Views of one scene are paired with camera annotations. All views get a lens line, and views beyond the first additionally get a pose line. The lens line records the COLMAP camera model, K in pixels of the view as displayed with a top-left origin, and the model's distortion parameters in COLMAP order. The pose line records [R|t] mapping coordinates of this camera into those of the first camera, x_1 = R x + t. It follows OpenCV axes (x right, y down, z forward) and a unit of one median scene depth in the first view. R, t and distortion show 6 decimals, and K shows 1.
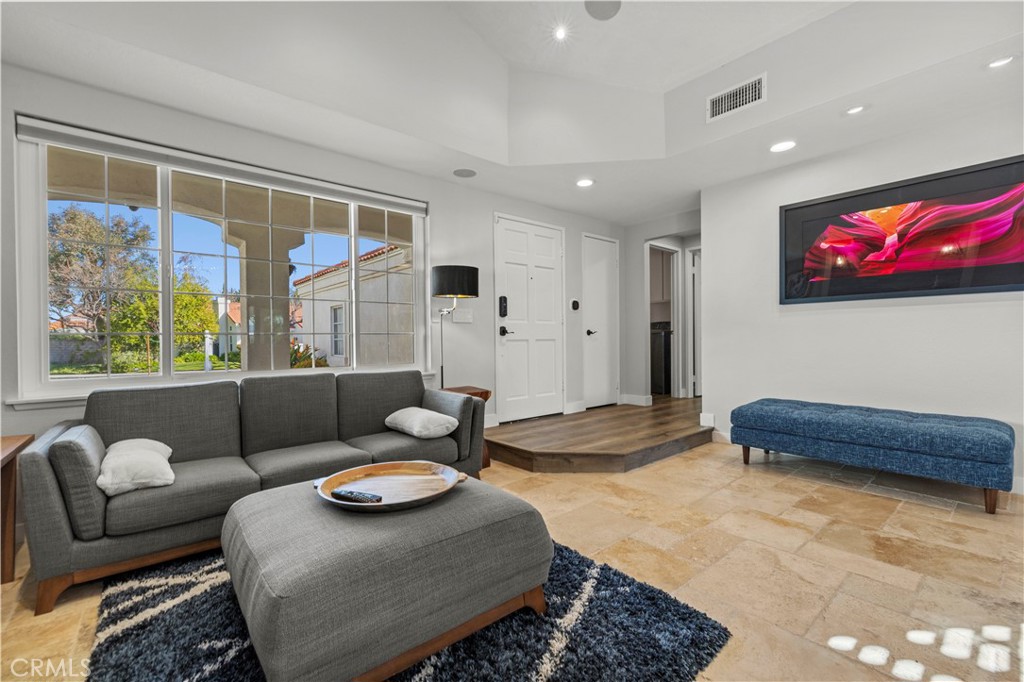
lens RADIAL K [[437.1, 0, 507.9], [0, 437.1, 340.6], [0, 0, 1]] dist [-0.000771, -0.000354]
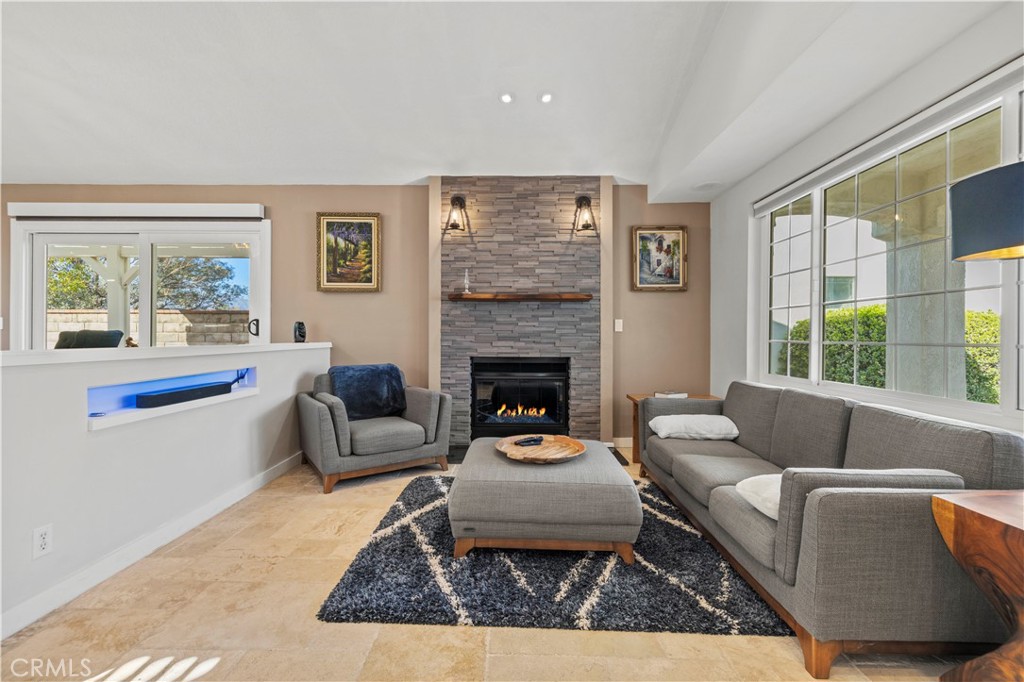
lens RADIAL K [[434.3, 0, 509.5], [0, 434.3, 336.1], [0, 0, 1]] dist [0.002128, 0.000275]
pose [[-0.653688, 0.006076, -0.756740, 0.527435], [-0.001121, 0.999959, 0.008997, -0.038268], [0.756763, 0.006730, -0.653654, 1.076762]]
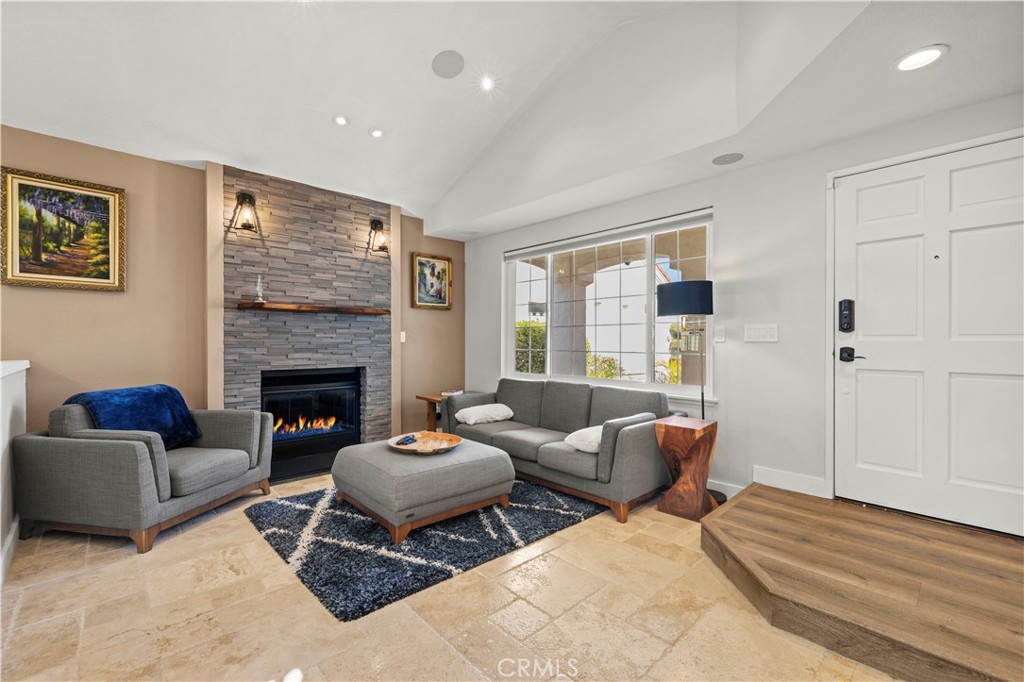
lens RADIAL K [[431.5, 0, 507.4], [0, 431.5, 341.5], [0, 0, 1]] dist [0.001291, 0.000009]
pose [[0.051299, 0.011778, -0.998614, 0.880198], [-0.006540, 0.999913, 0.011458, -0.066192], [0.998662, 0.005943, 0.051371, 0.710477]]
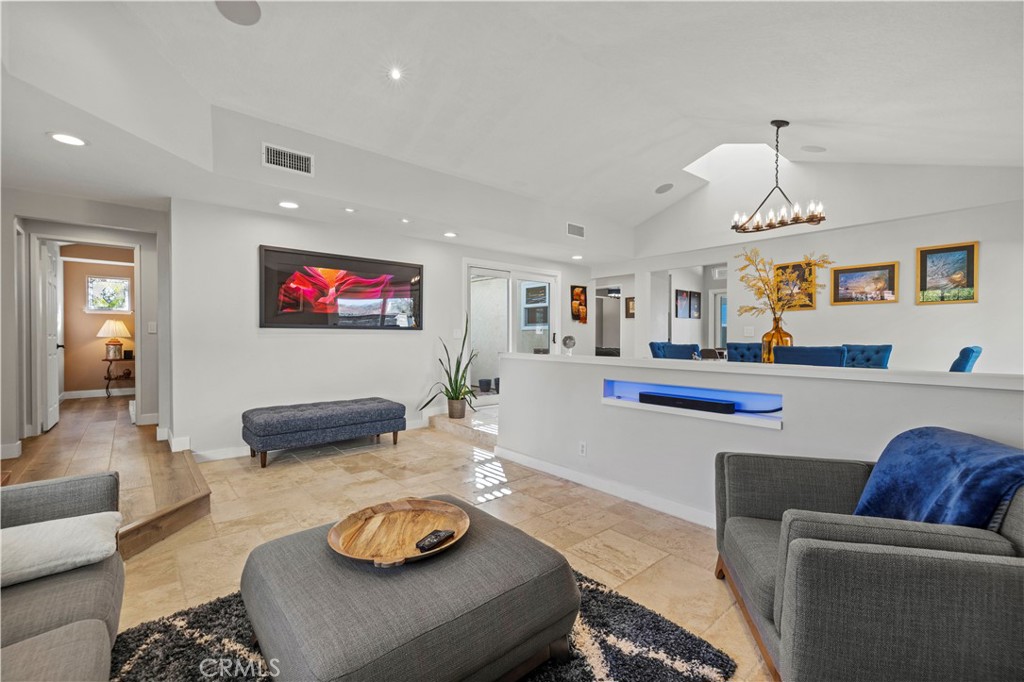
lens RADIAL K [[431.5, 0, 507.4], [0, 431.5, 341.5], [0, 0, 1]] dist [0.001291, 0.000009]
pose [[-0.014794, -0.002596, 0.999887, -0.709842], [0.003018, 0.999992, 0.002641, -0.058817], [-0.999886, 0.003056, -0.014786, 0.441513]]
